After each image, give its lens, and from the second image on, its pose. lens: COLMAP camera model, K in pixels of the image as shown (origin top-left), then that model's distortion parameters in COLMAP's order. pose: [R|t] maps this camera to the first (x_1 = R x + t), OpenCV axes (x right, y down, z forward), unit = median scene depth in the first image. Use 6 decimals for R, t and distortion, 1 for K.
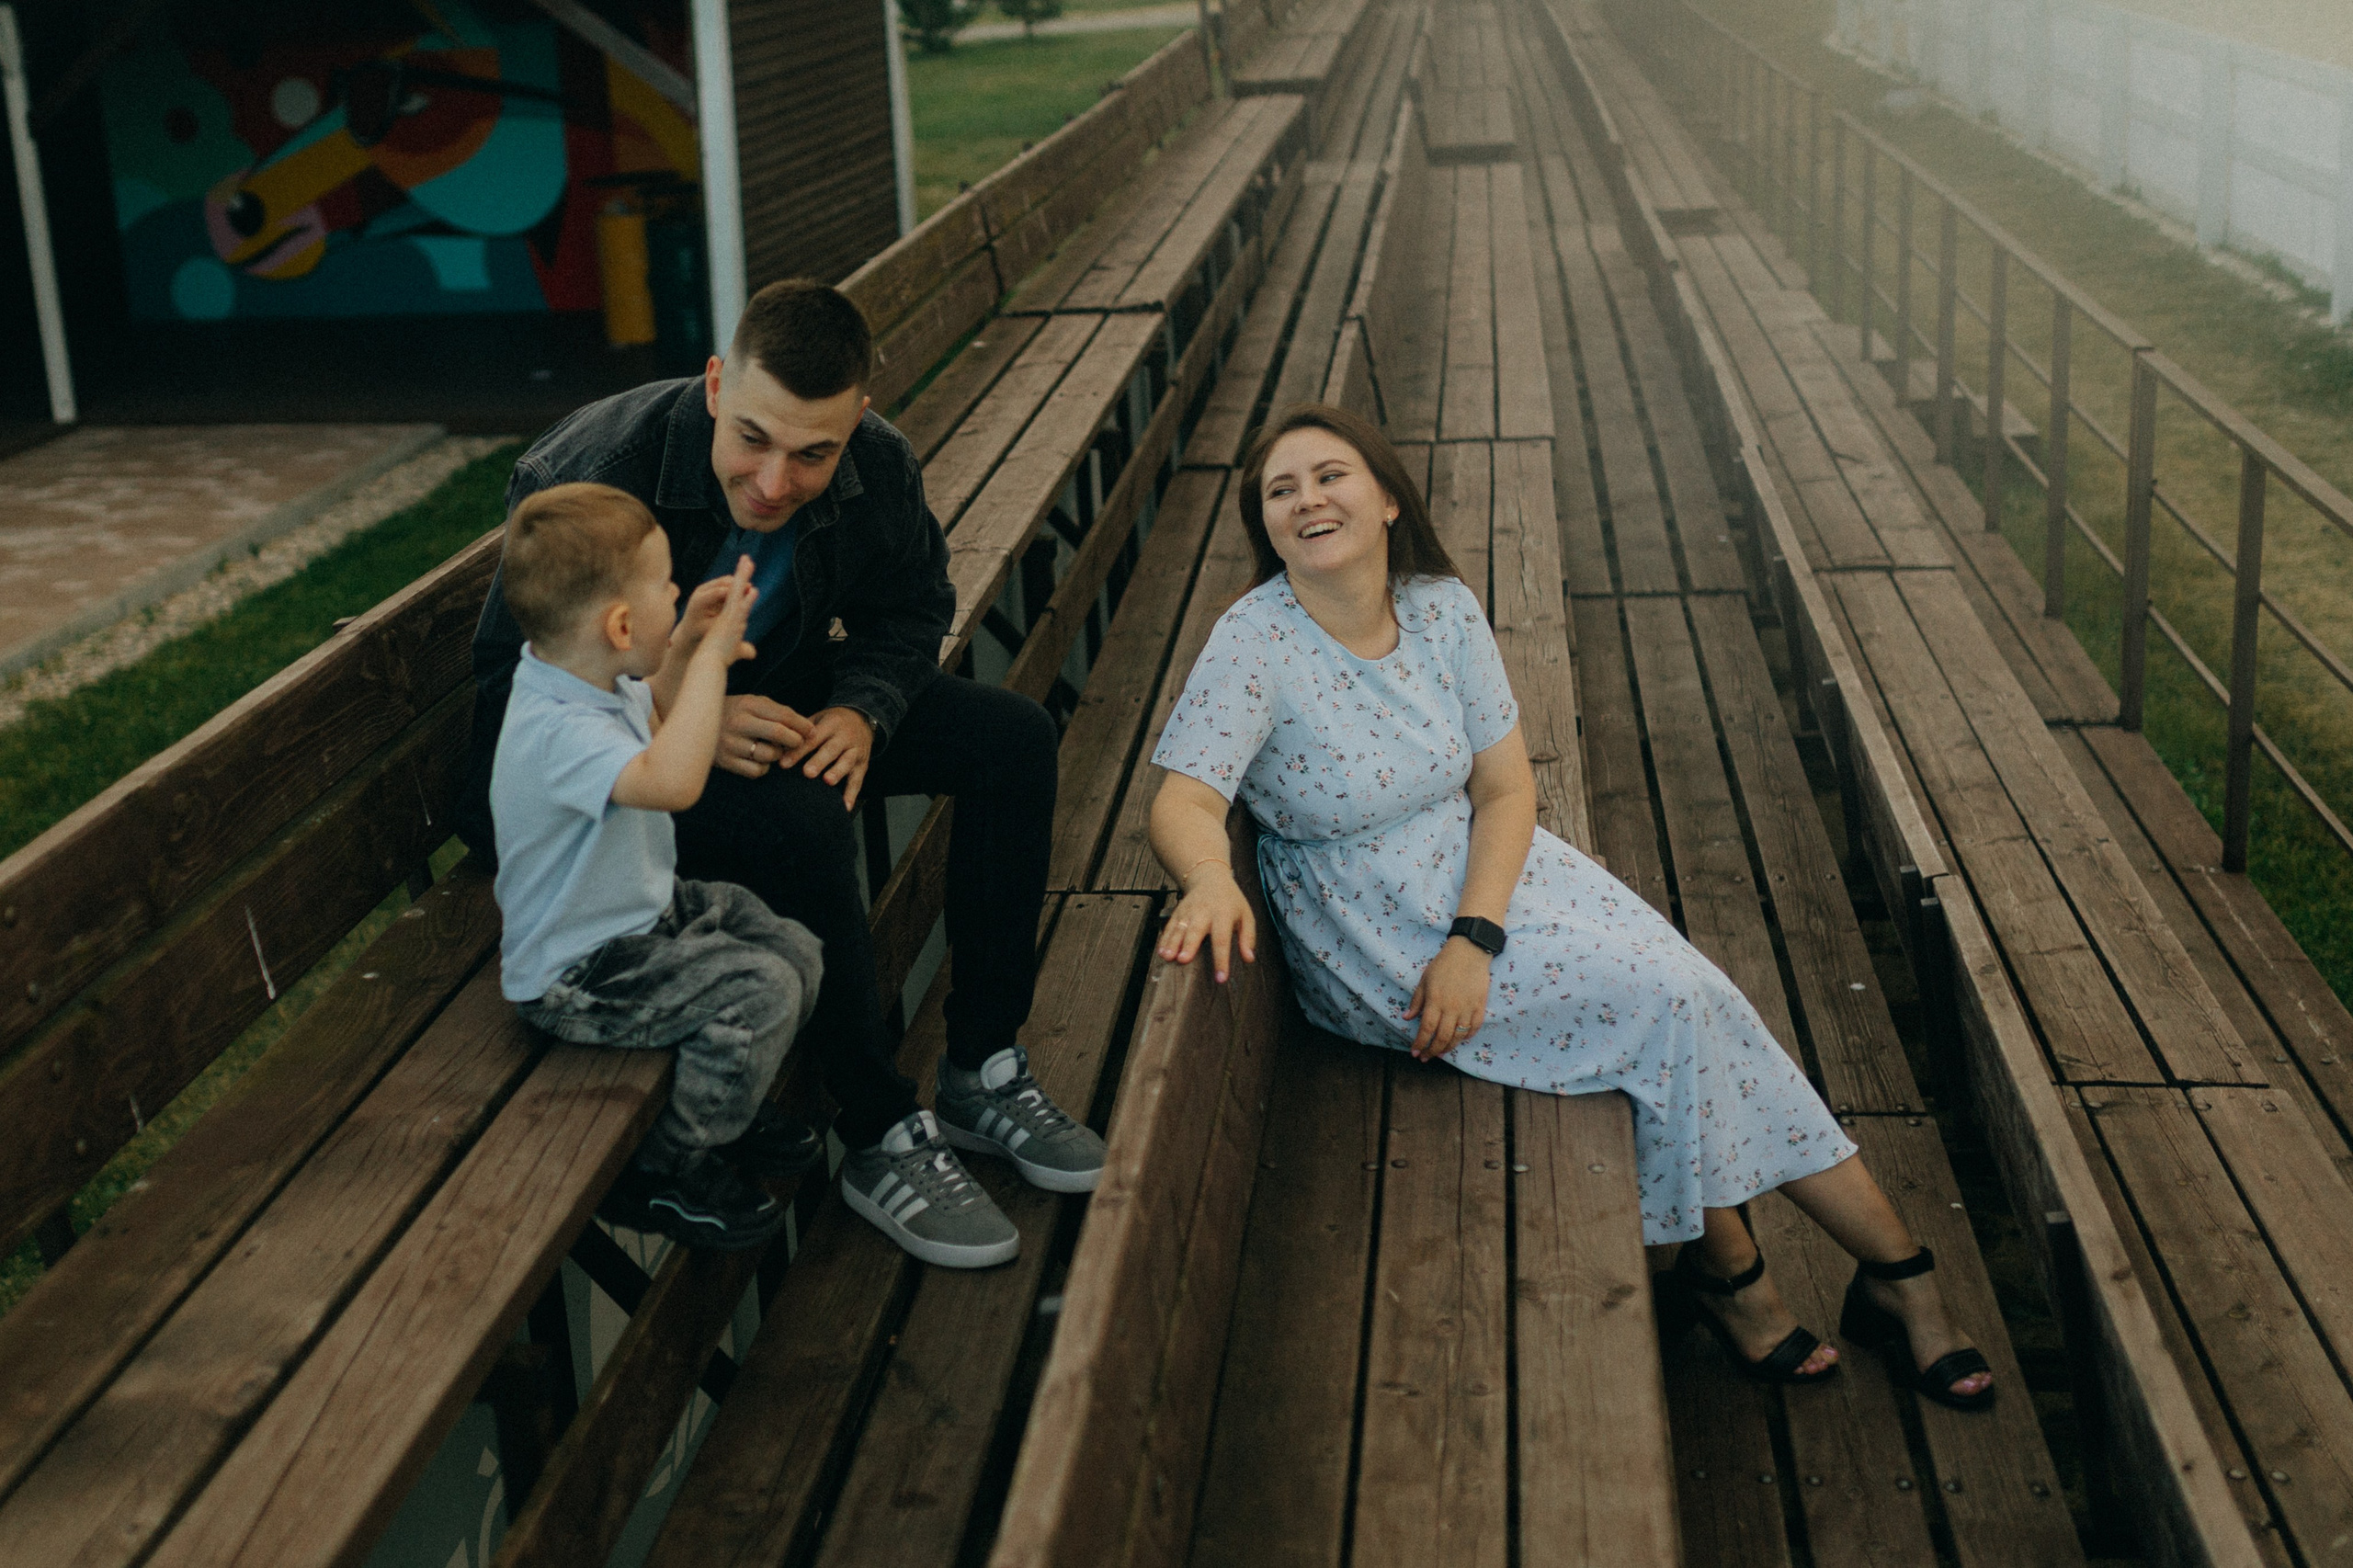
lens RADIAL K [[2779.2, 0, 905.3], [0, 2779.2, 592.6], [0, 0, 1]] dist [-0.002405, 0.006720]
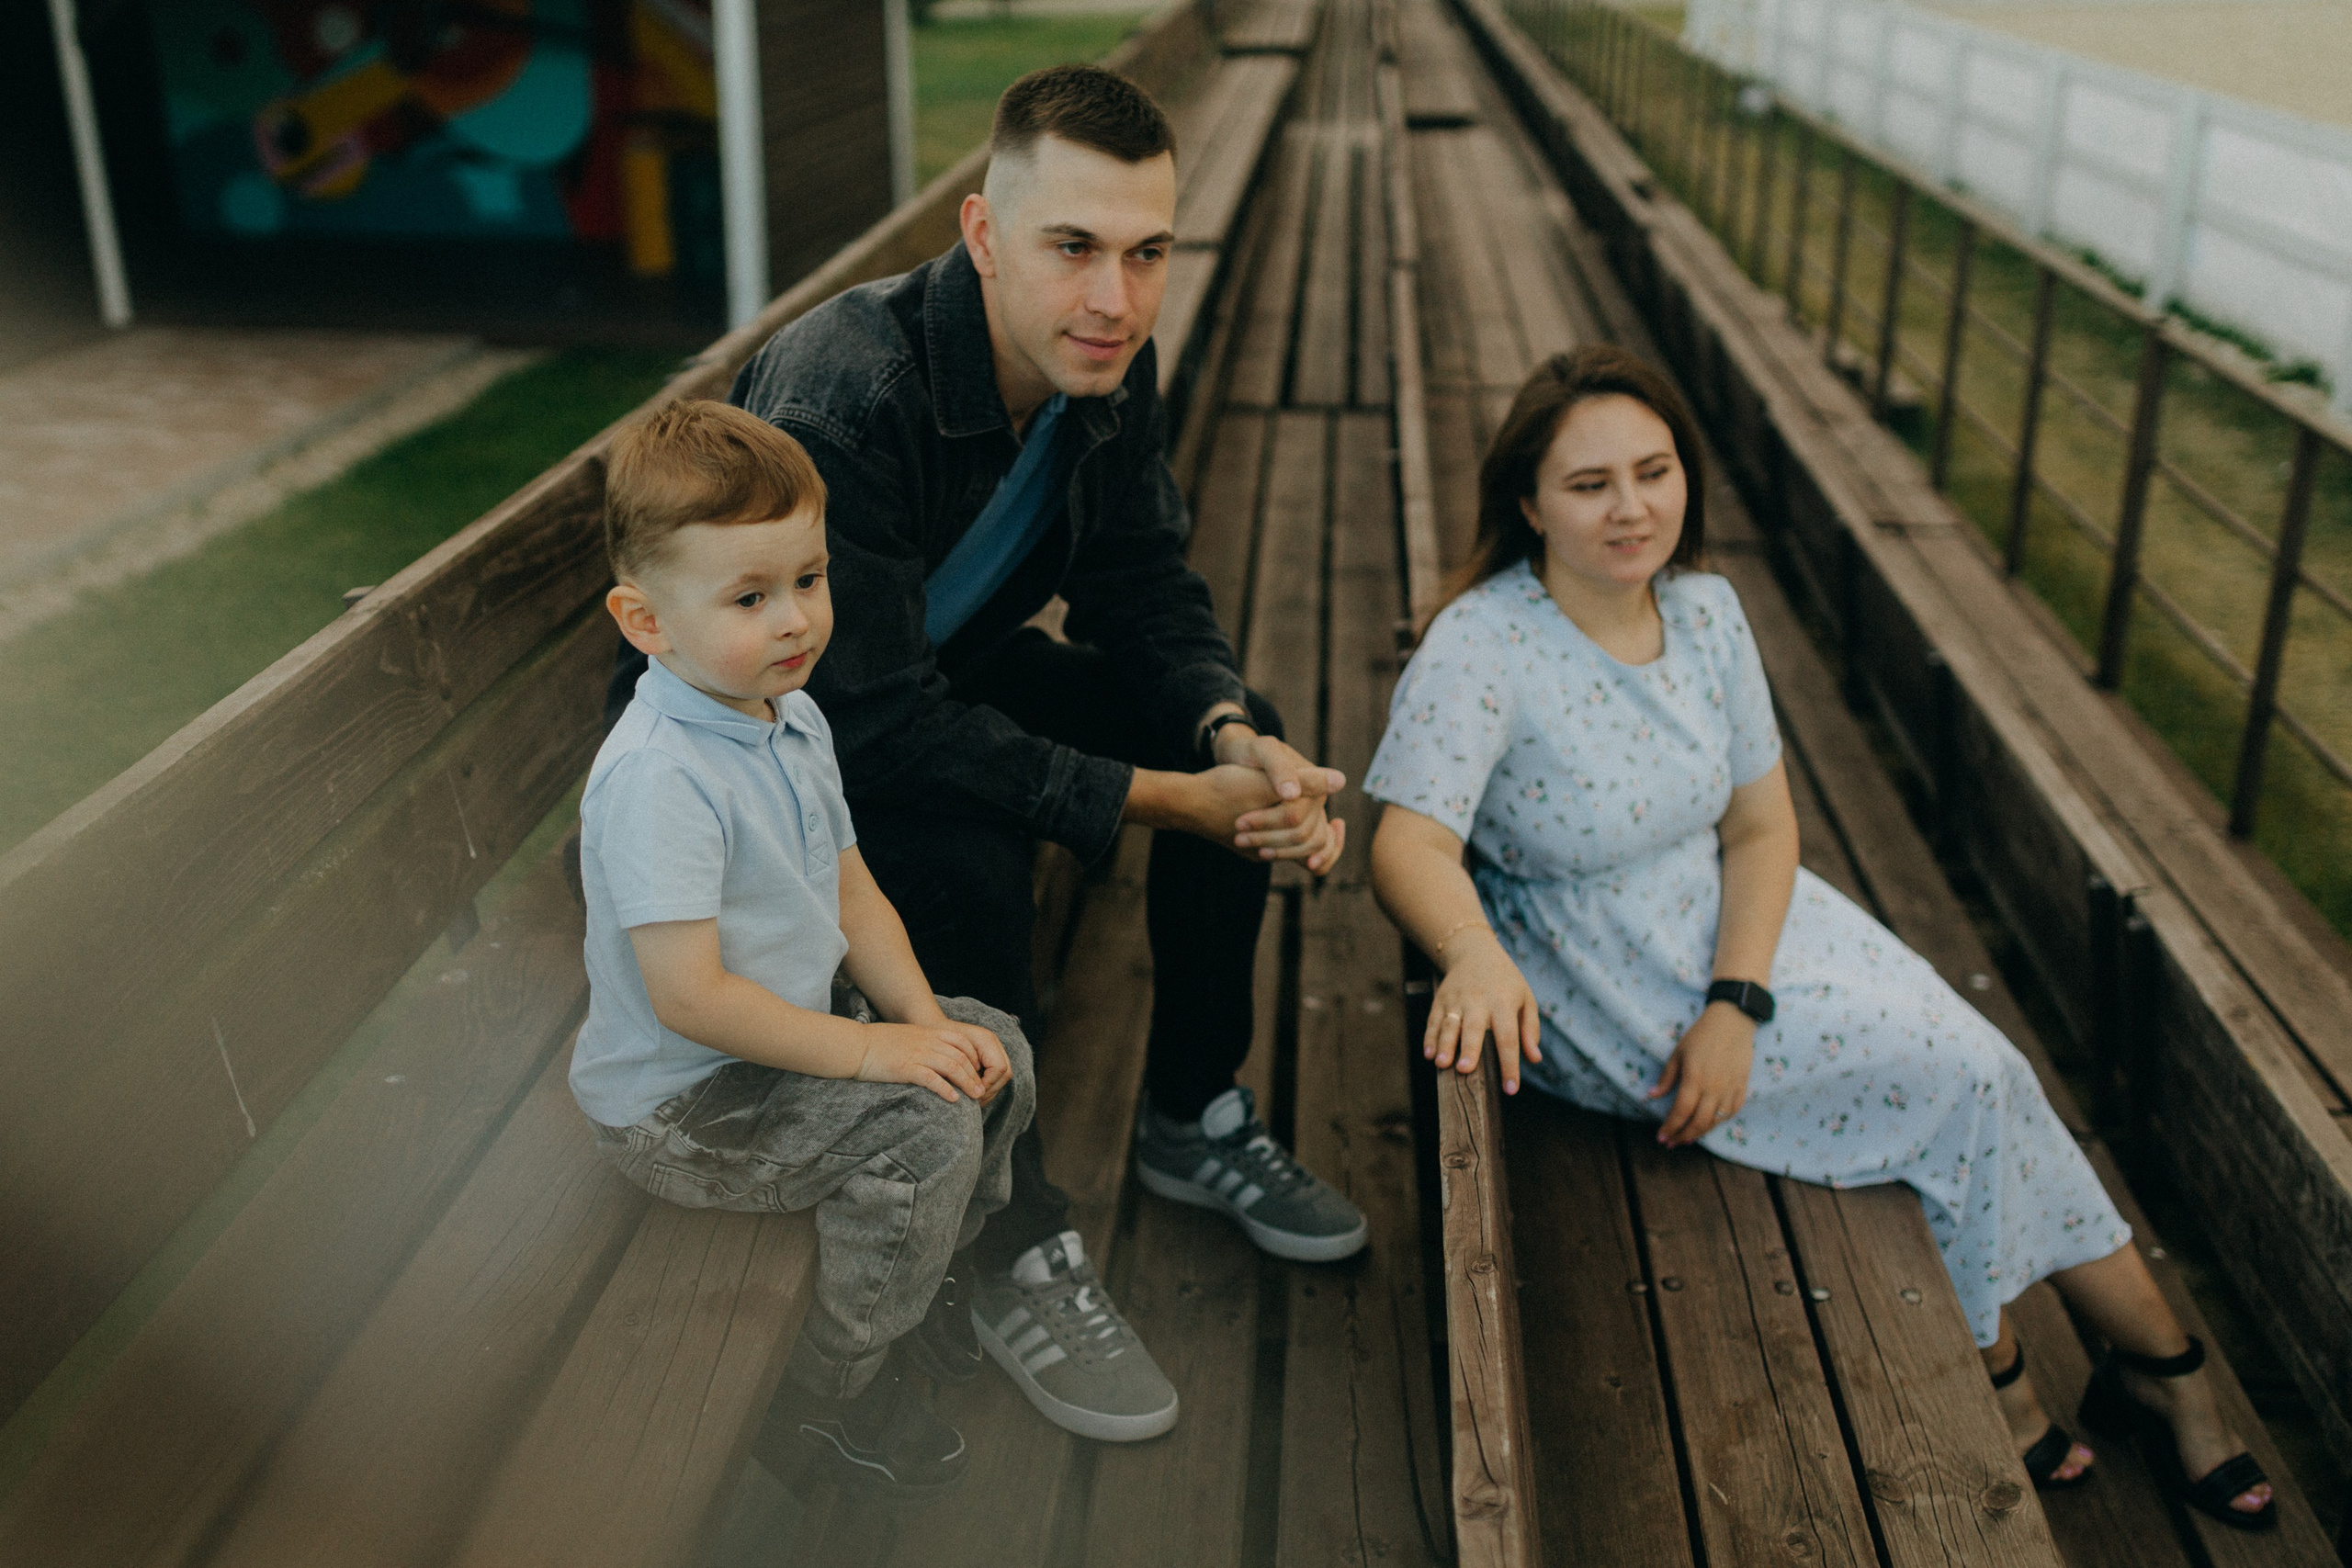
lens RADIAL K [[2311.8, 0, 1116.1], [0, 2311.8, 777.2], [0, 0, 1]] dist [-0.006775, 0.001363]
pose [[0.994186, 0.017444, 0.106255, -0.049520], [-0.029966, 0.992630, 0.117419, -0.016375], [-0.103424, -0.119920, 0.987382, 0.278486]]
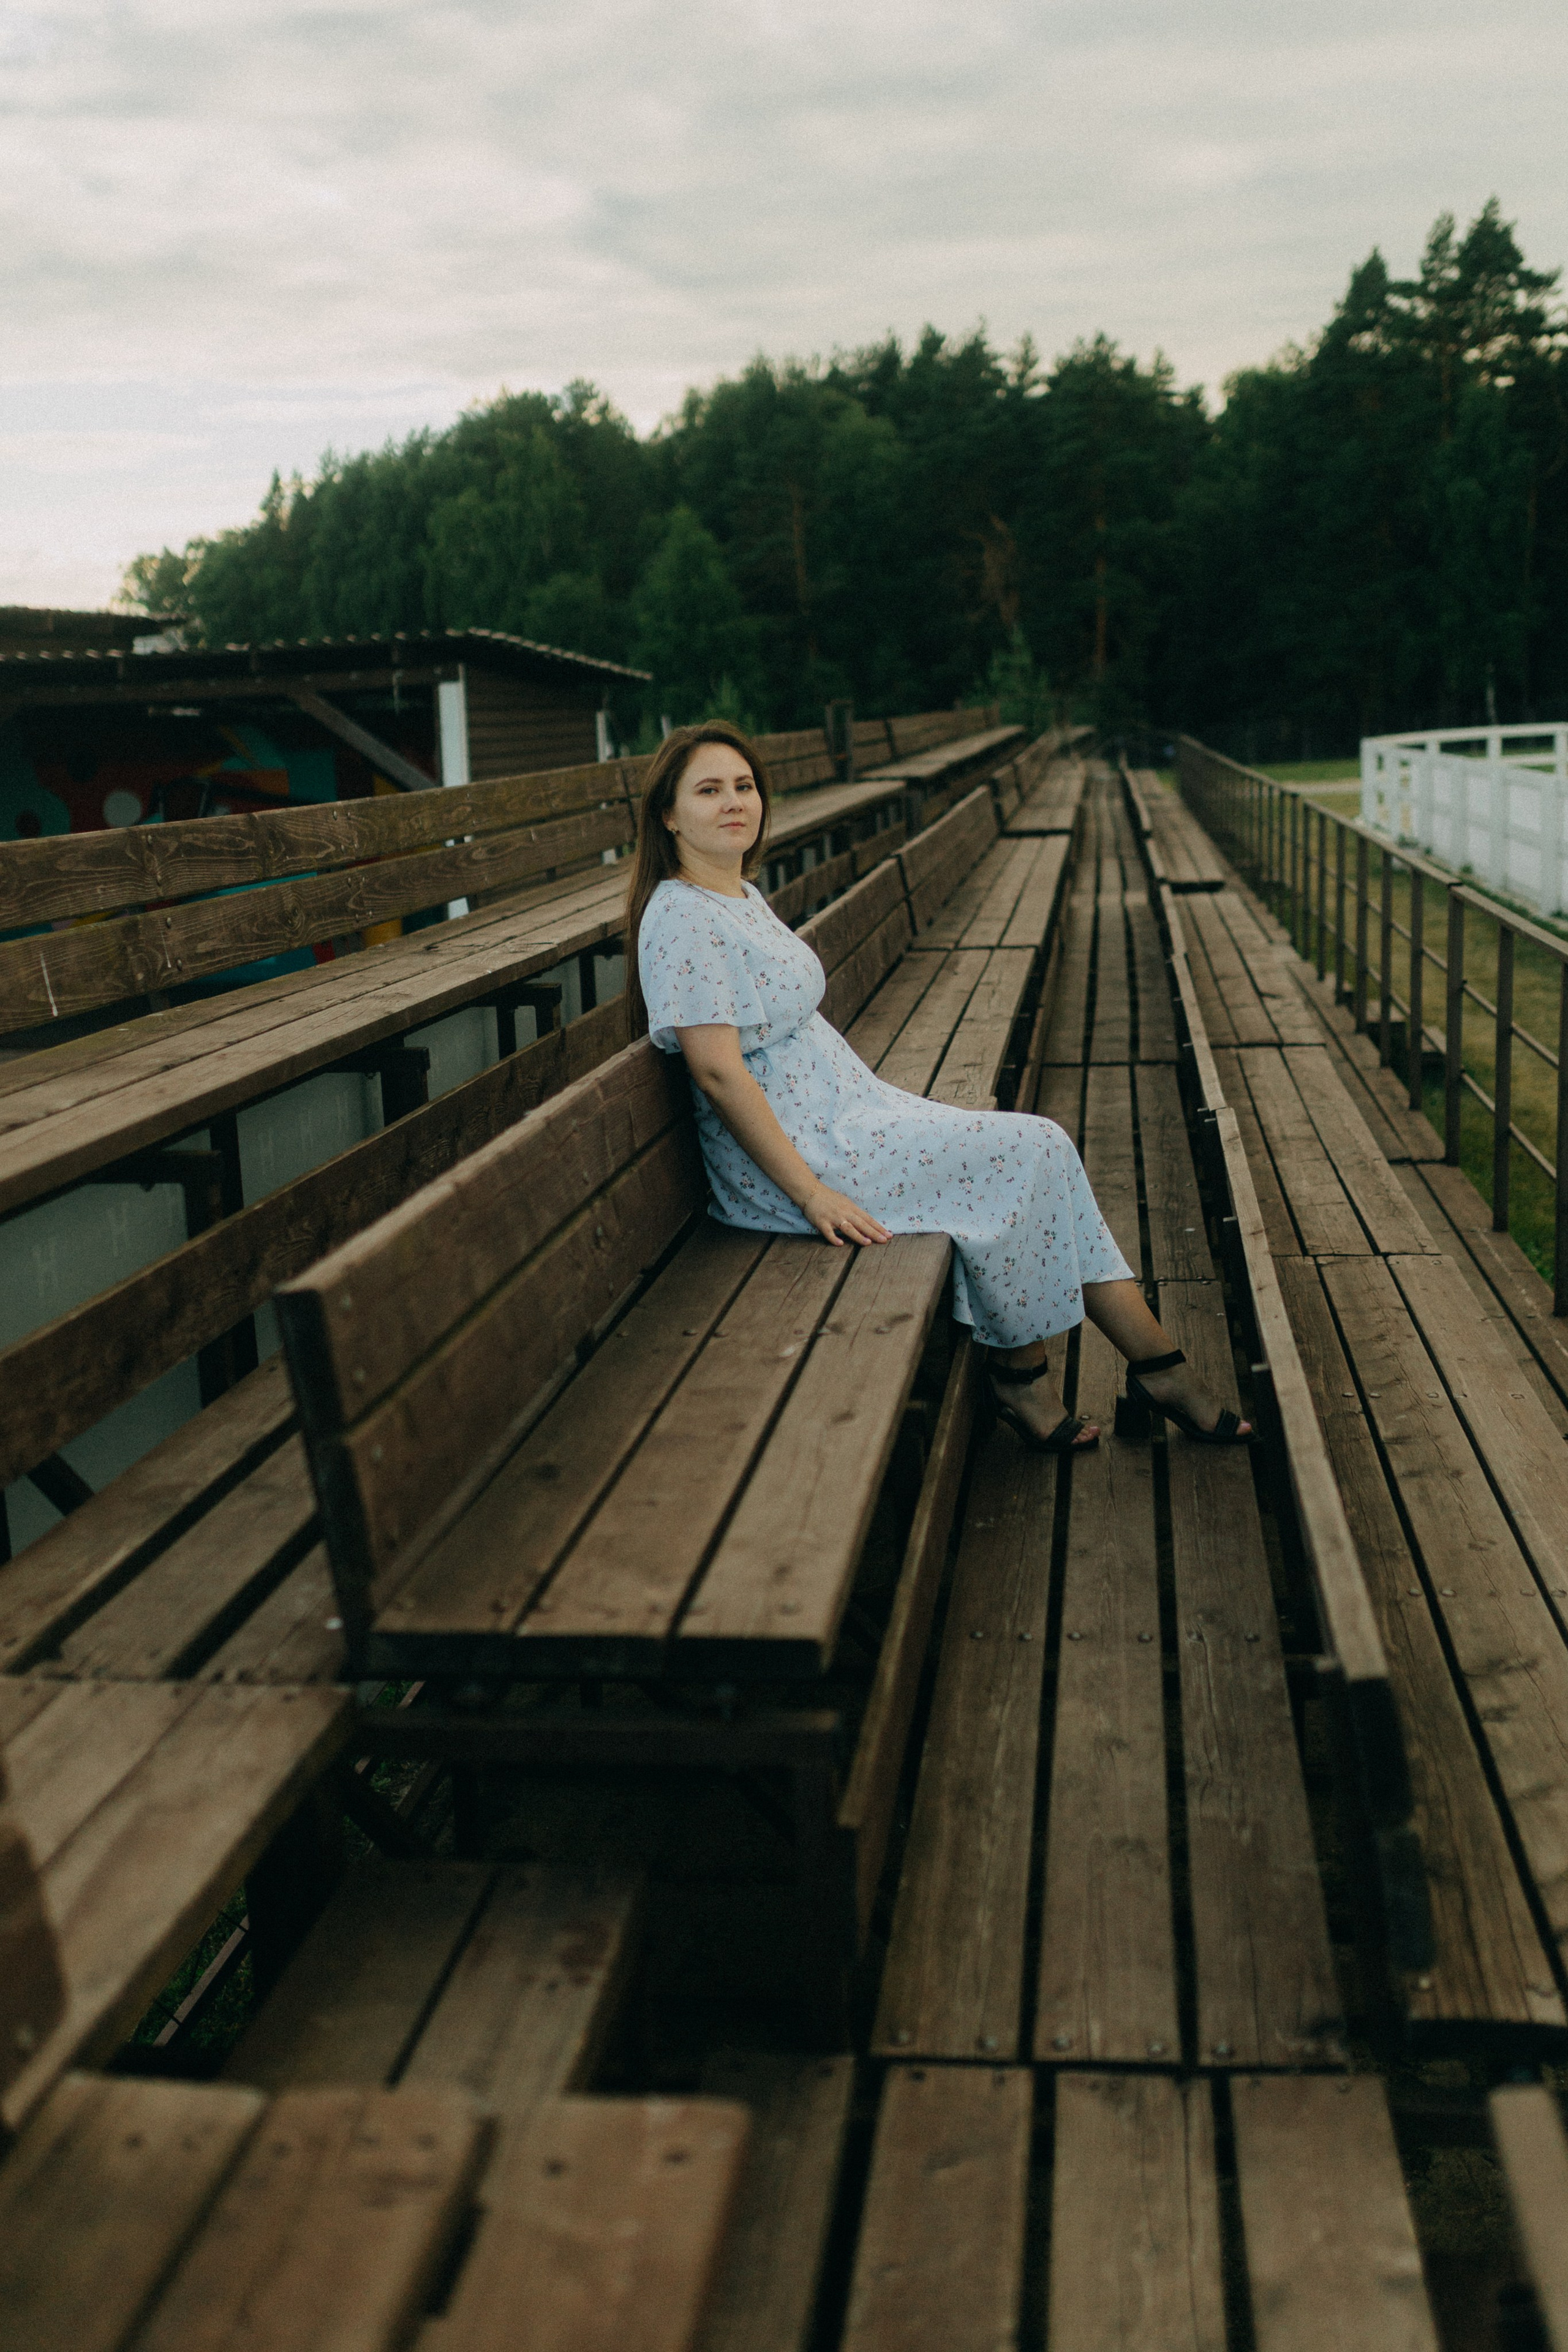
lens RADIAL K [[2312.0, 0, 769.4], [0, 2312.0, 1123.4], [0, 0, 1]] dist [-0.006775, 0.001363]
pose [[0.997983, 0.021456, 0.059744, 0.062303], [-0.016910, 0.996997, -0.075570, 0.204991], [-0.061186, 0.074408, 0.995349, -0.195745]]
